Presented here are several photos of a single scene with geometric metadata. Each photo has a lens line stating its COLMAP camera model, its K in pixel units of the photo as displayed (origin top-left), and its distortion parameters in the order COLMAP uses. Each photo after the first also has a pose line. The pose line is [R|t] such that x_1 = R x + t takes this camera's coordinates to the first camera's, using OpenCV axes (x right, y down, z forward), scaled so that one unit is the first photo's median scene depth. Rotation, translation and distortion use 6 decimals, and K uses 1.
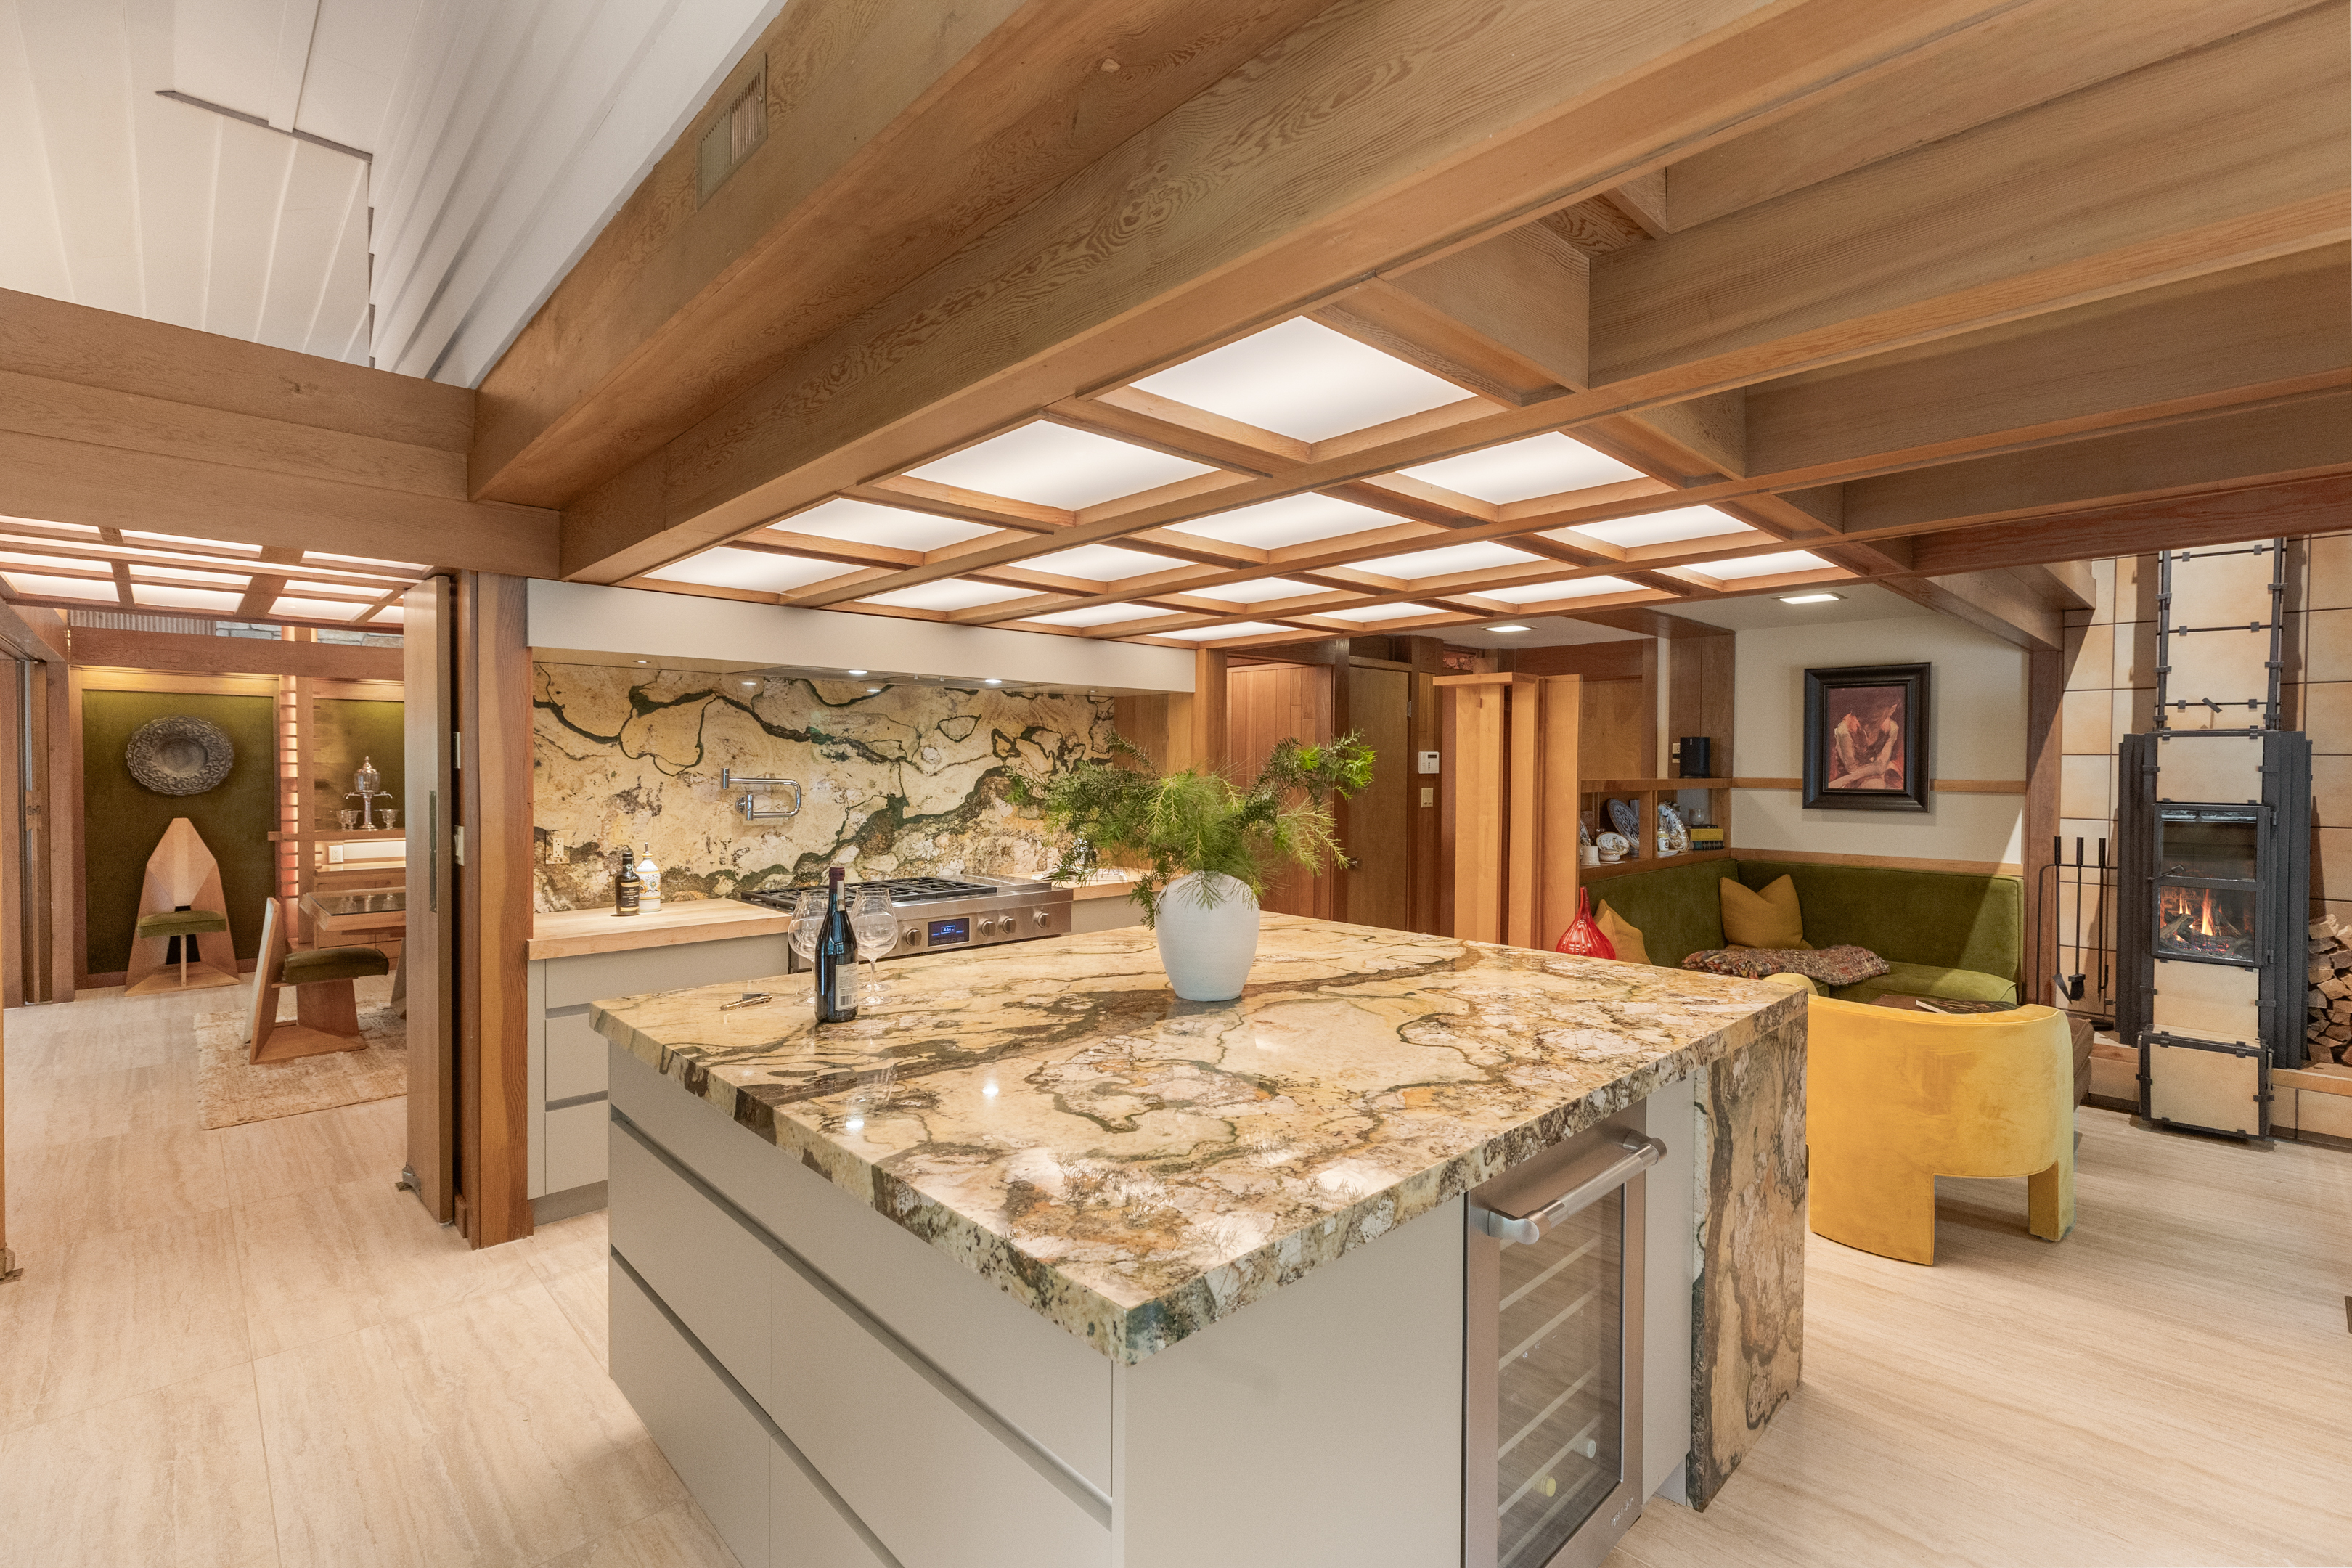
lens RADIAL K [[1053.6, 0, 1180.2], [0, 1053.6, 780.0], [0, 0, 1]] dist [0.000280, -0.000052]
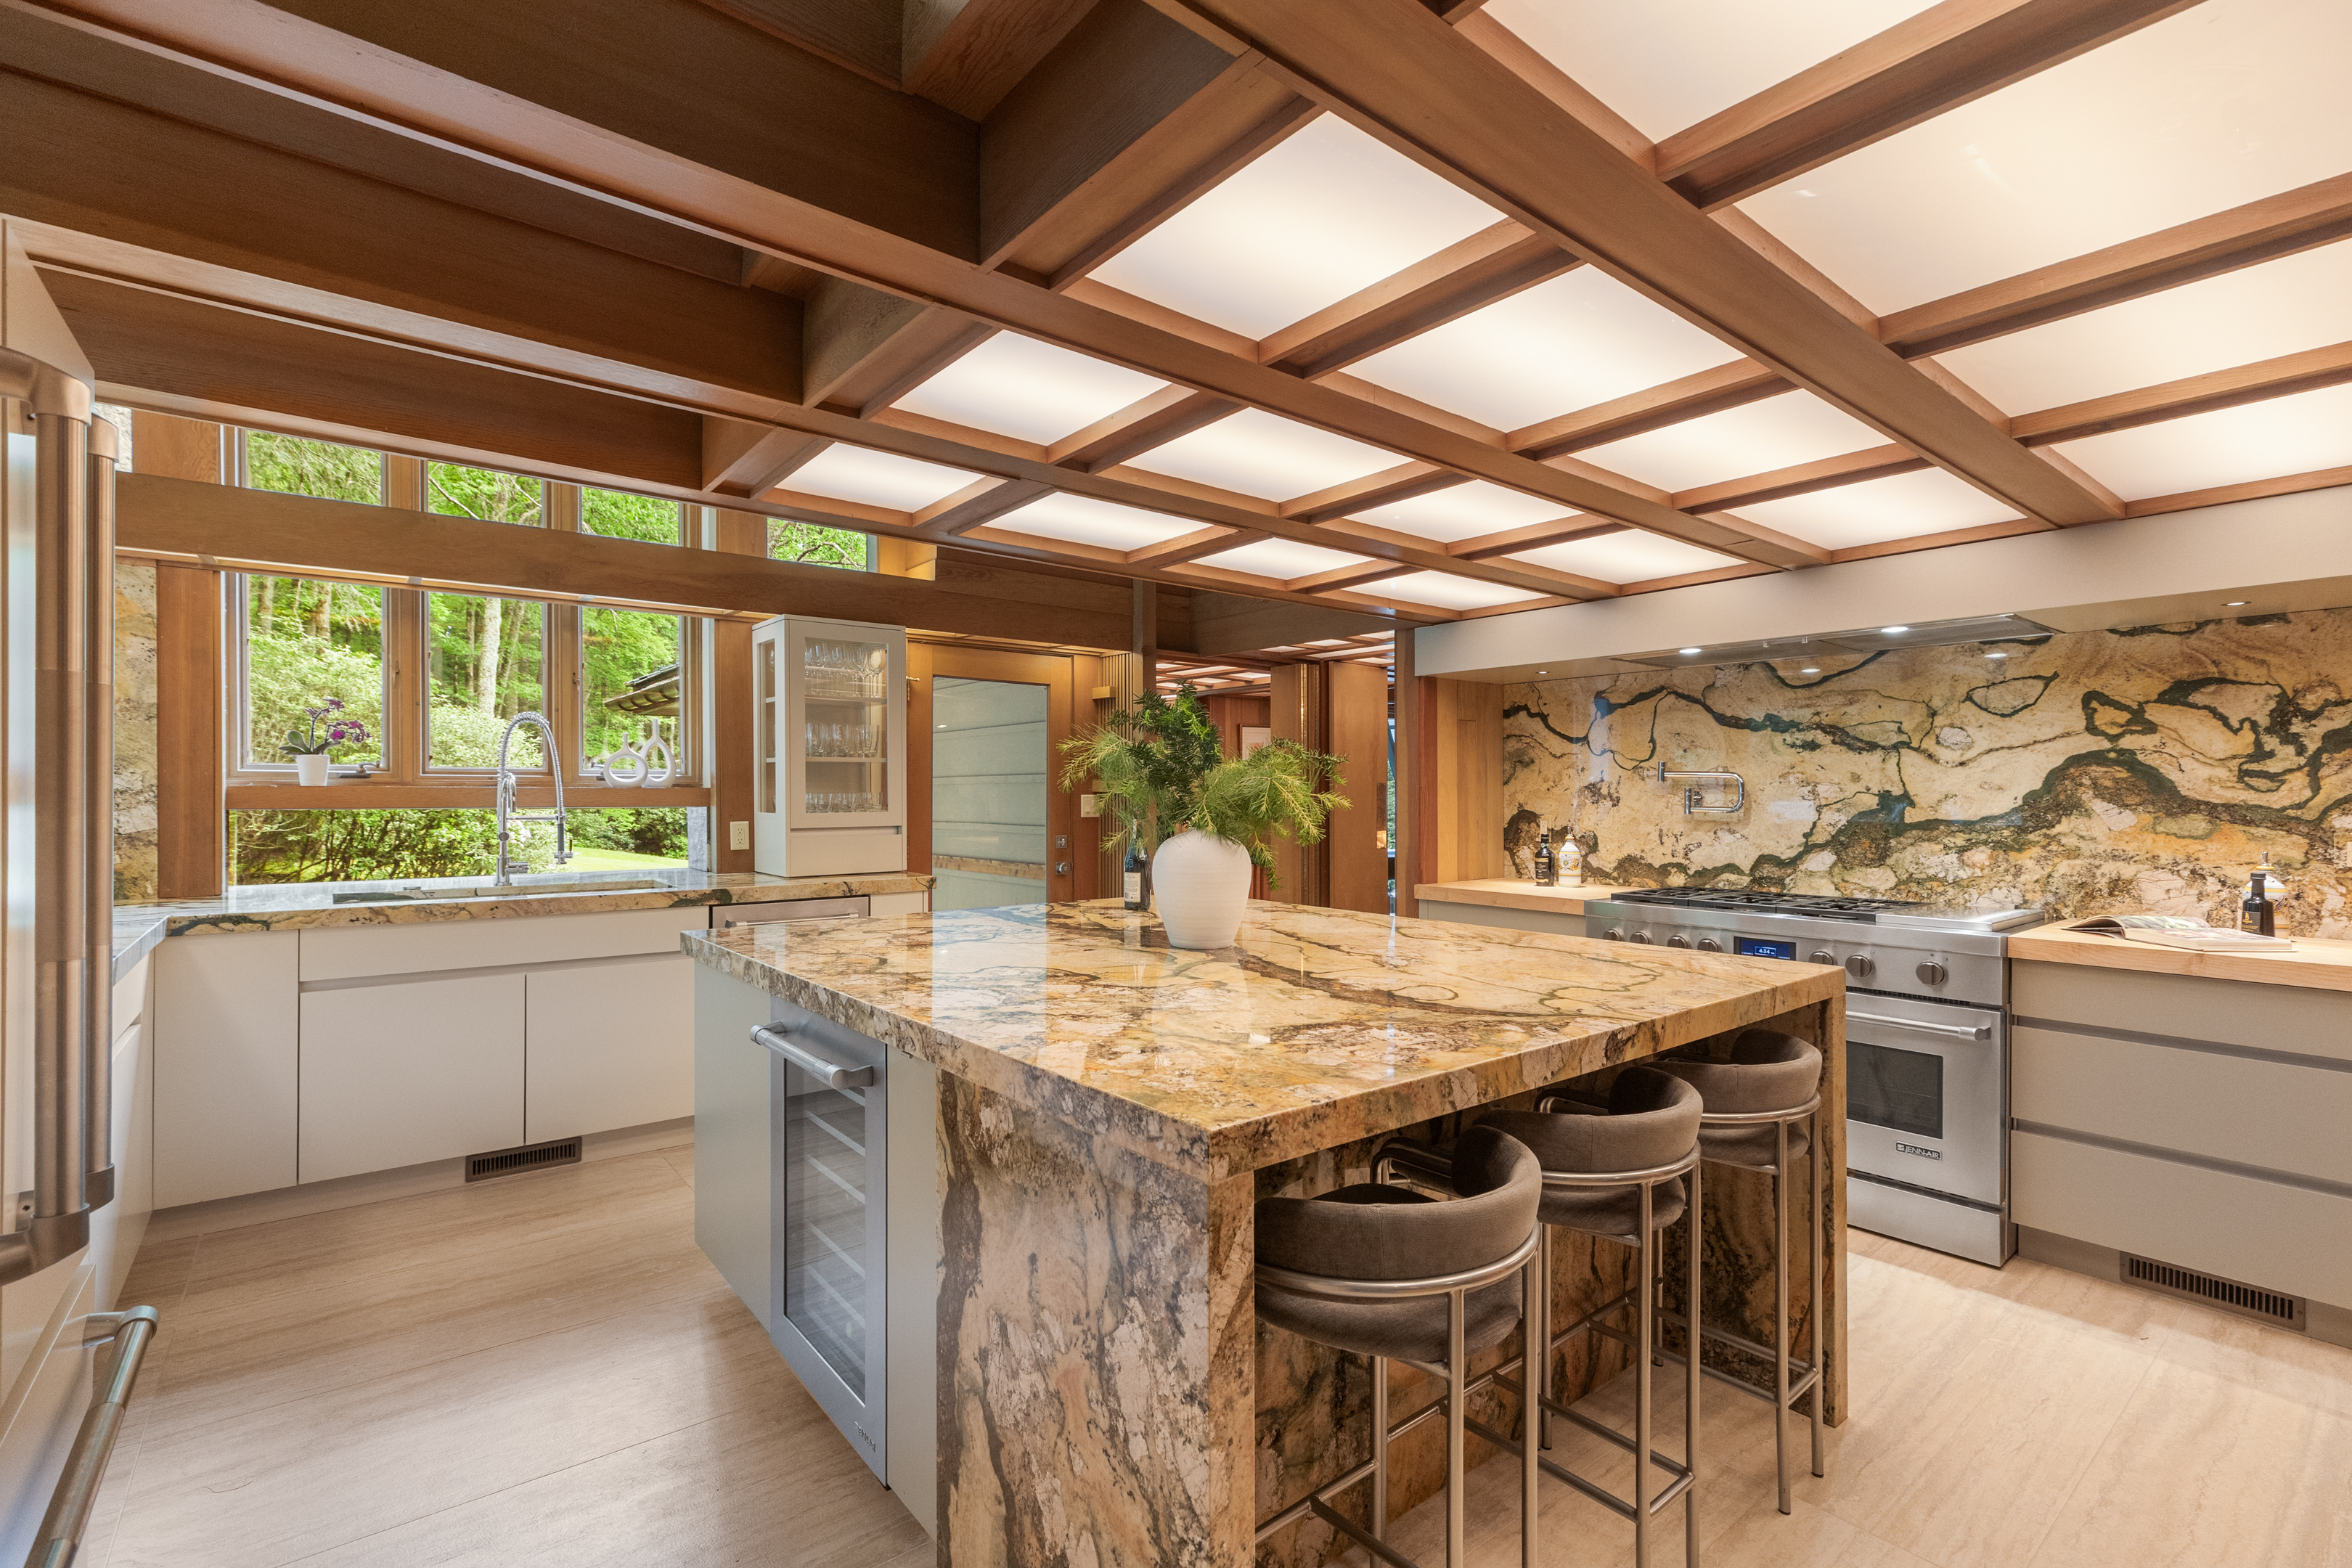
lens RADIAL K [[1053.6, 0, 1177.3], [0, 1053.6, 797.3], [0, 0, 1]] dist [0.000280, -0.000052]
pose [[-0.094684, -0.000462, -0.995507, 0.557678], [-0.017747, 0.999842, 0.001223, 0.026886], [0.995349, 0.017783, -0.094678, 0.556115]]
